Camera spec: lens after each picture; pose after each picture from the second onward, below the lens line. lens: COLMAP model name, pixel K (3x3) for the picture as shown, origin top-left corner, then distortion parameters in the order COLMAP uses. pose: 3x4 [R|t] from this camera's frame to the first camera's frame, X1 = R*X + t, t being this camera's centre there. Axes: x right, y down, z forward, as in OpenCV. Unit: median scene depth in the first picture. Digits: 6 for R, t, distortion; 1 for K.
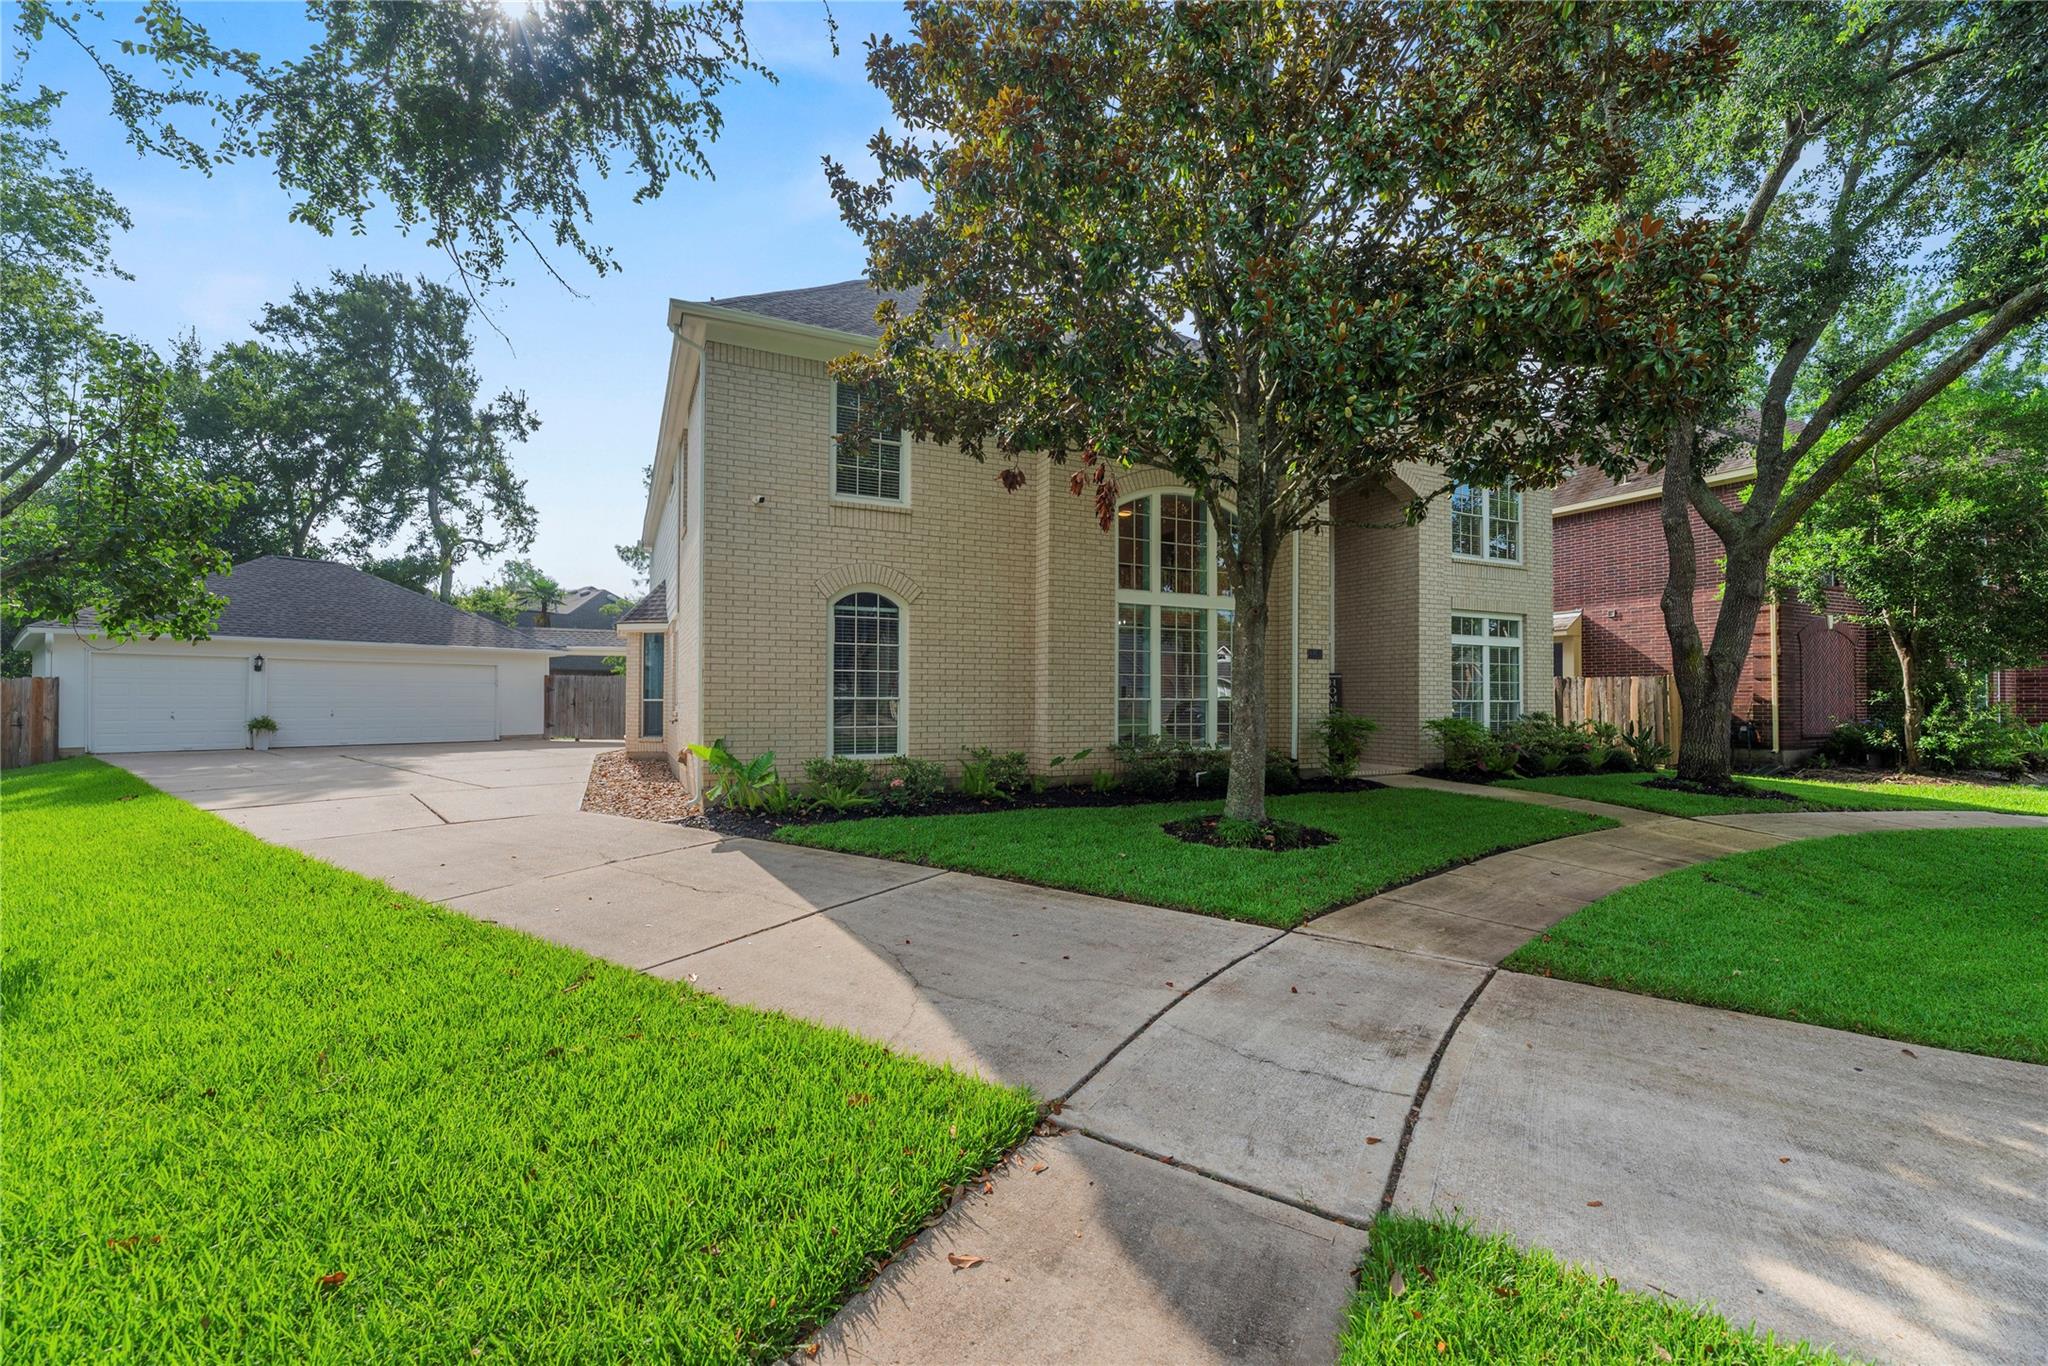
lens RADIAL K [[811.3, 0, 1008.0], [0, 811.3, 685.6], [0, 0, 1]] dist [-0.001768, -0.000573]
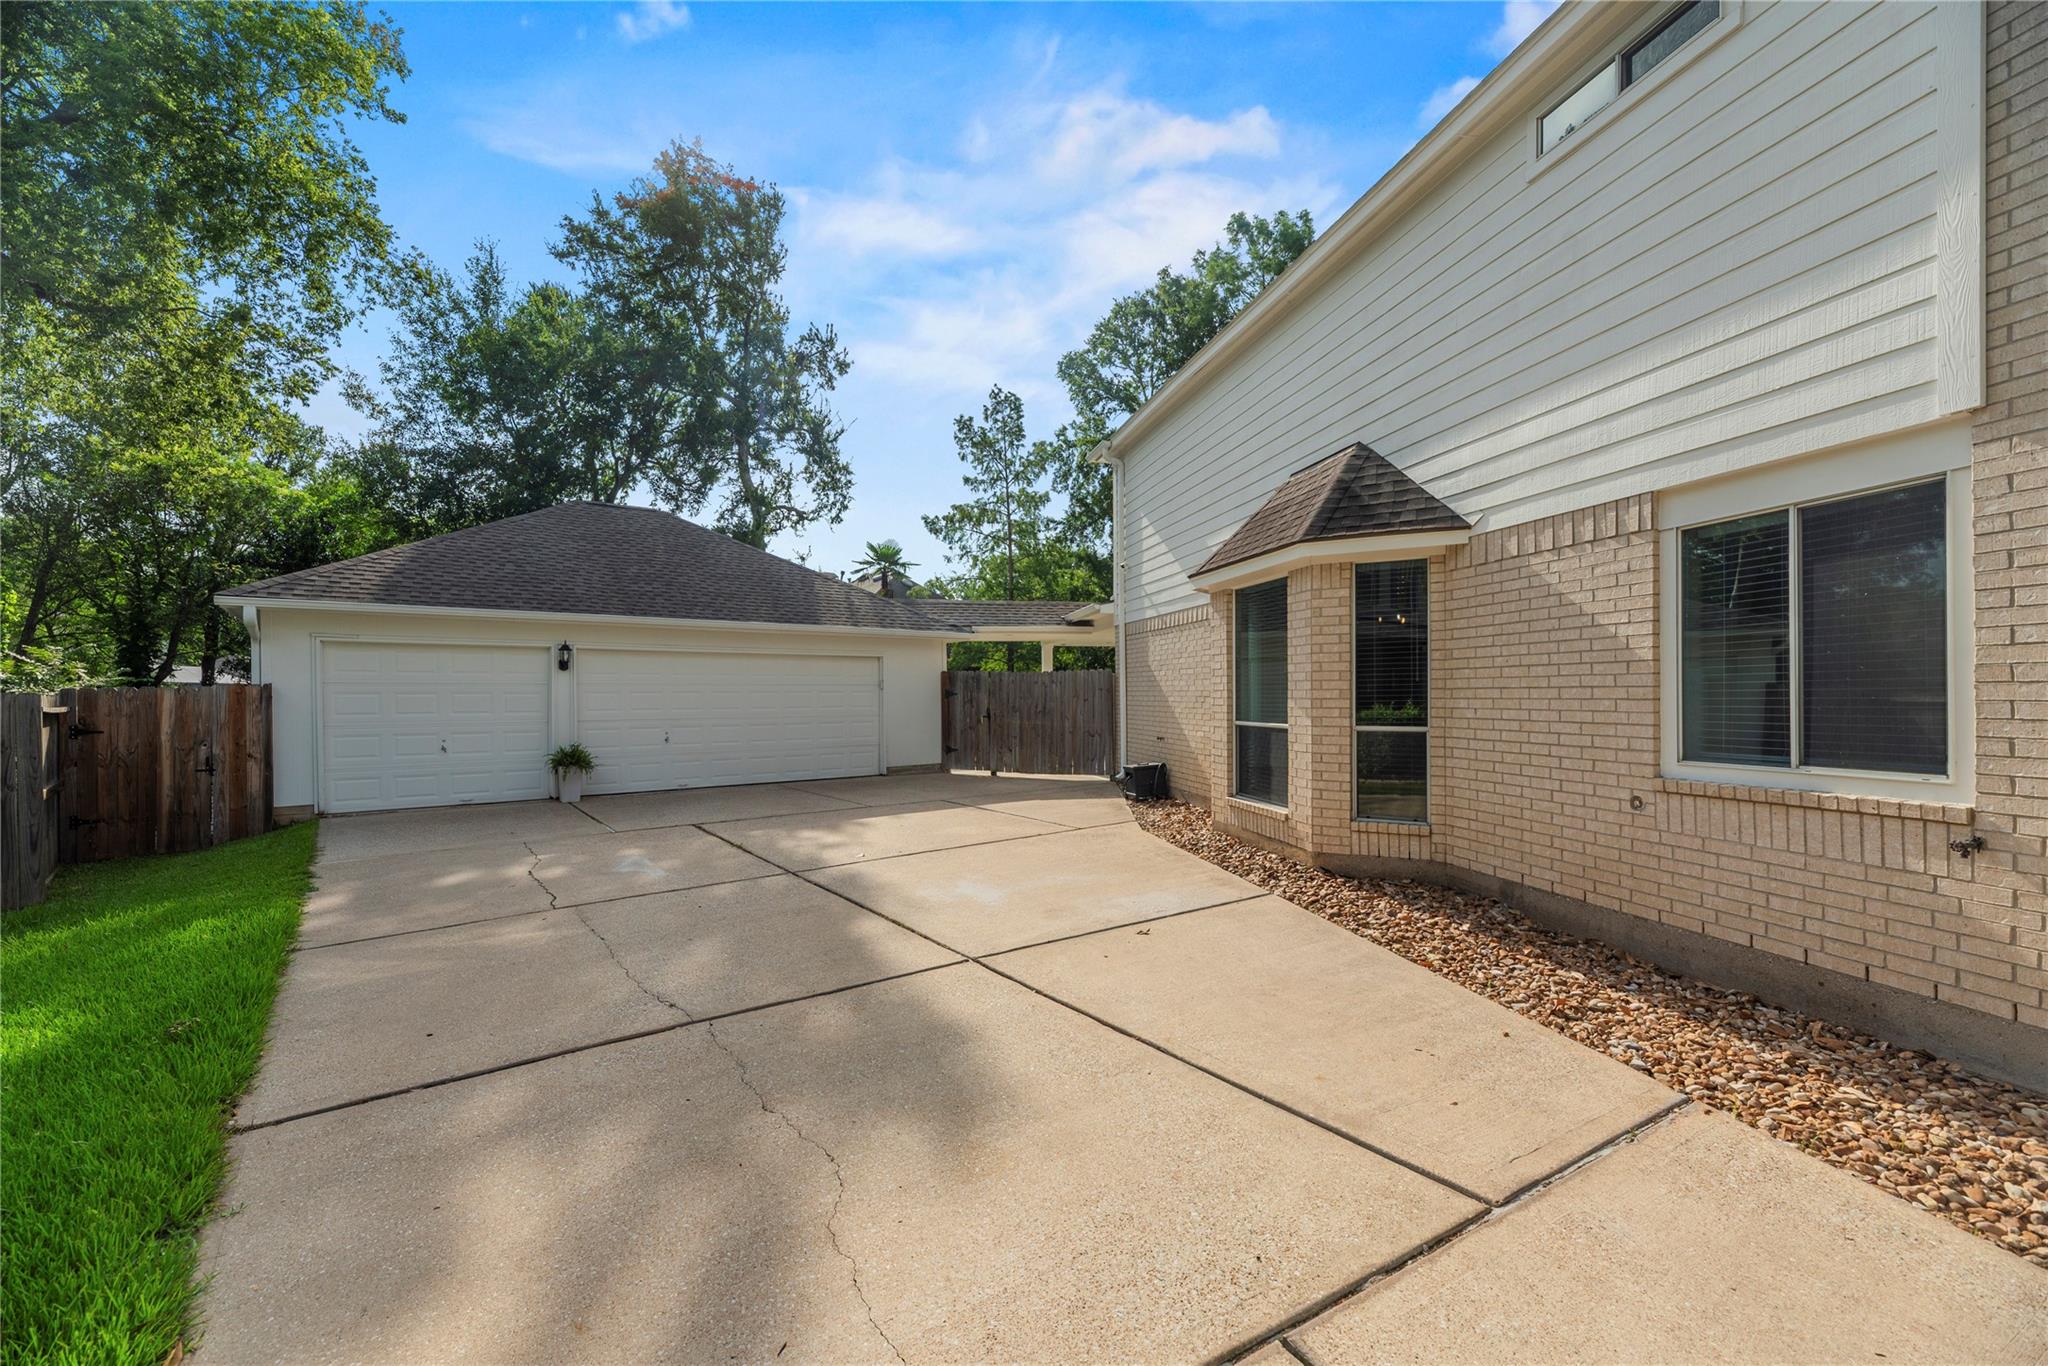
lens RADIAL K [[811.3, 0, 1008.0], [0, 811.3, 685.6], [0, 0, 1]] dist [-0.001768, -0.000573]
pose [[0.969562, -0.011643, -0.244568, -0.268144], [0.013088, 0.999905, 0.004284, -0.002514], [0.244495, -0.007355, 0.969623, 0.290046]]
